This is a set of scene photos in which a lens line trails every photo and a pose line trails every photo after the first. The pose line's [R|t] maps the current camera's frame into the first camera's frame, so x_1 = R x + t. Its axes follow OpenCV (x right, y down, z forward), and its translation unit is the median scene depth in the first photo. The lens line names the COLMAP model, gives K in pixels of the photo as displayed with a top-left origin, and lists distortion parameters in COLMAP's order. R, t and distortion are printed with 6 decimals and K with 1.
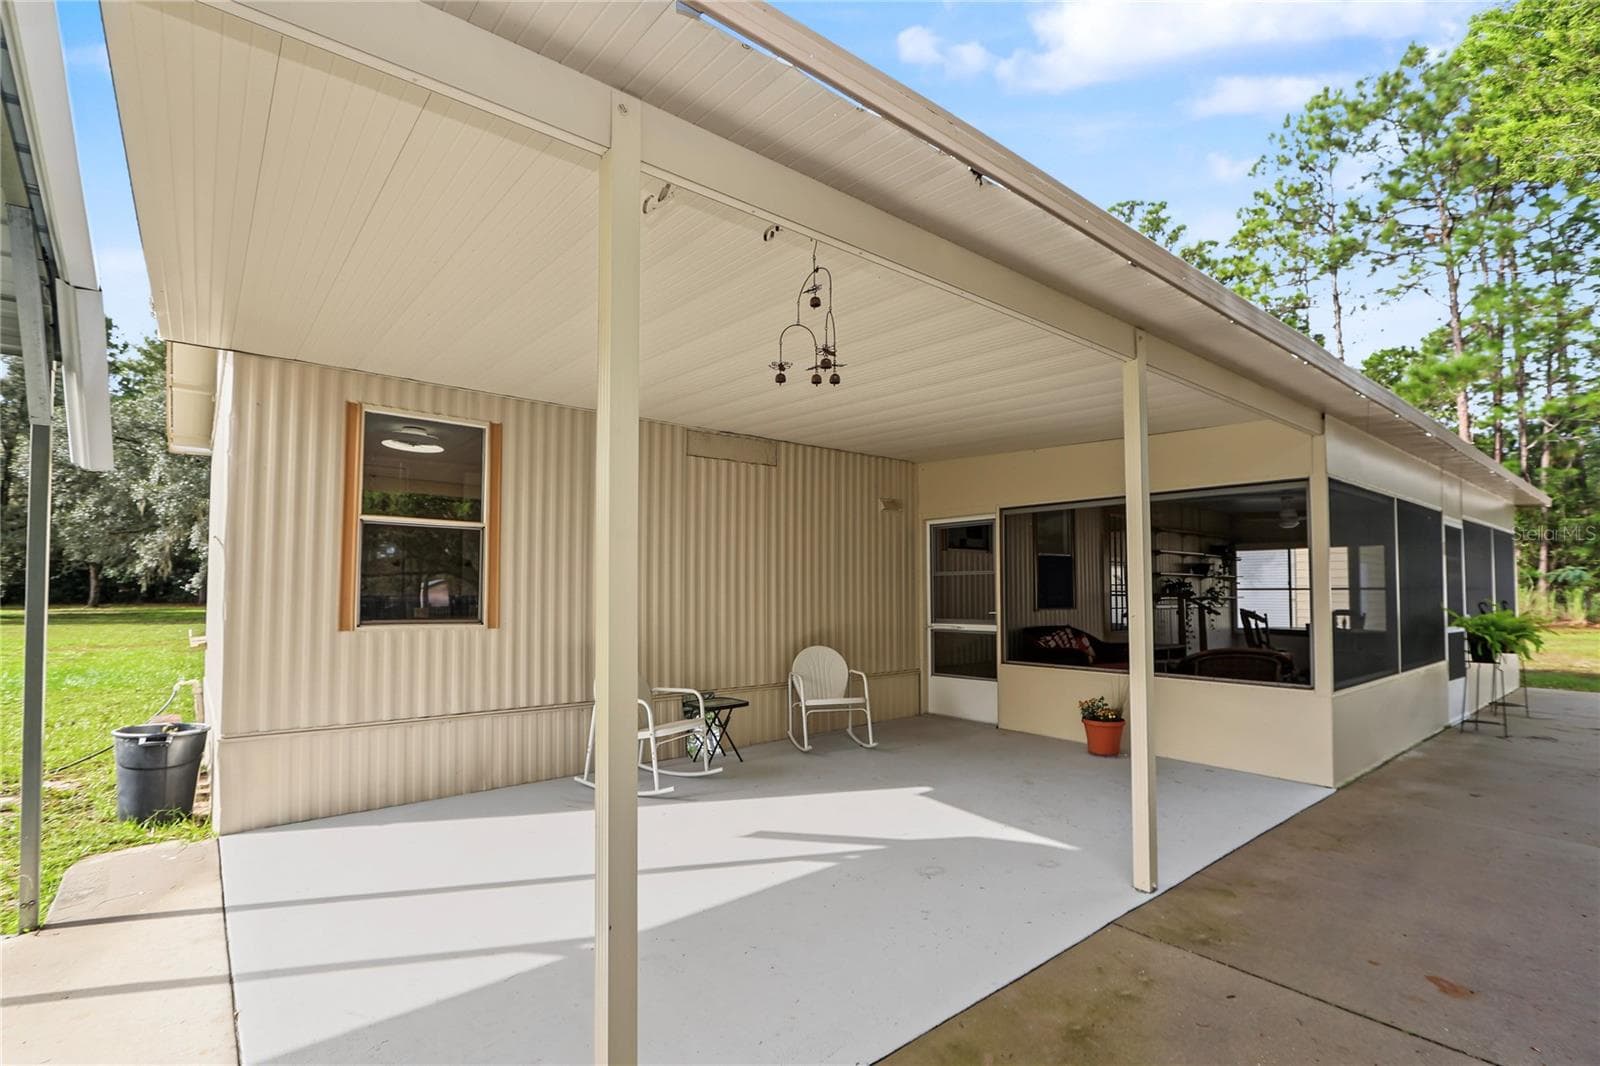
lens RADIAL K [[734.6, 0, 809.6], [0, 734.6, 553.3], [0, 0, 1]] dist [-0.014978, 0.000677]
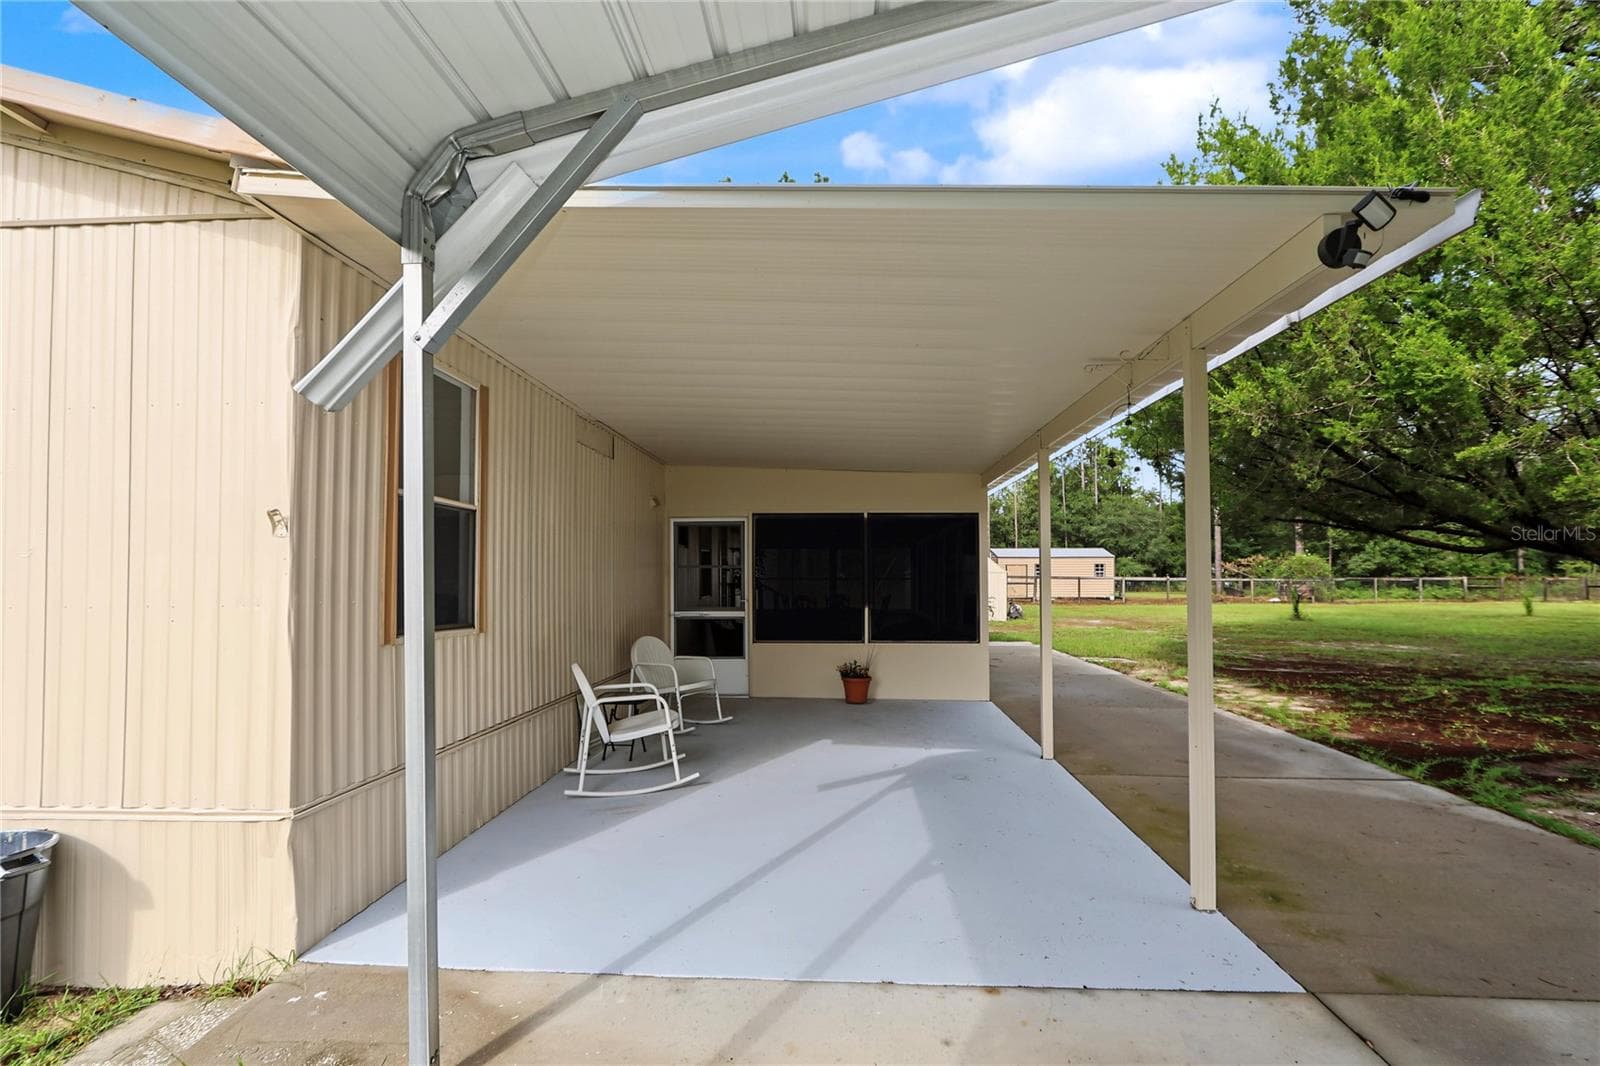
lens RADIAL K [[734.6, 0, 809.6], [0, 734.6, 553.3], [0, 0, 1]] dist [-0.014978, 0.000677]
pose [[0.672071, 0.027856, 0.739963, -0.687918], [-0.044633, 0.998999, 0.002930, -0.006061], [-0.739141, -0.034995, 0.672641, 0.143295]]
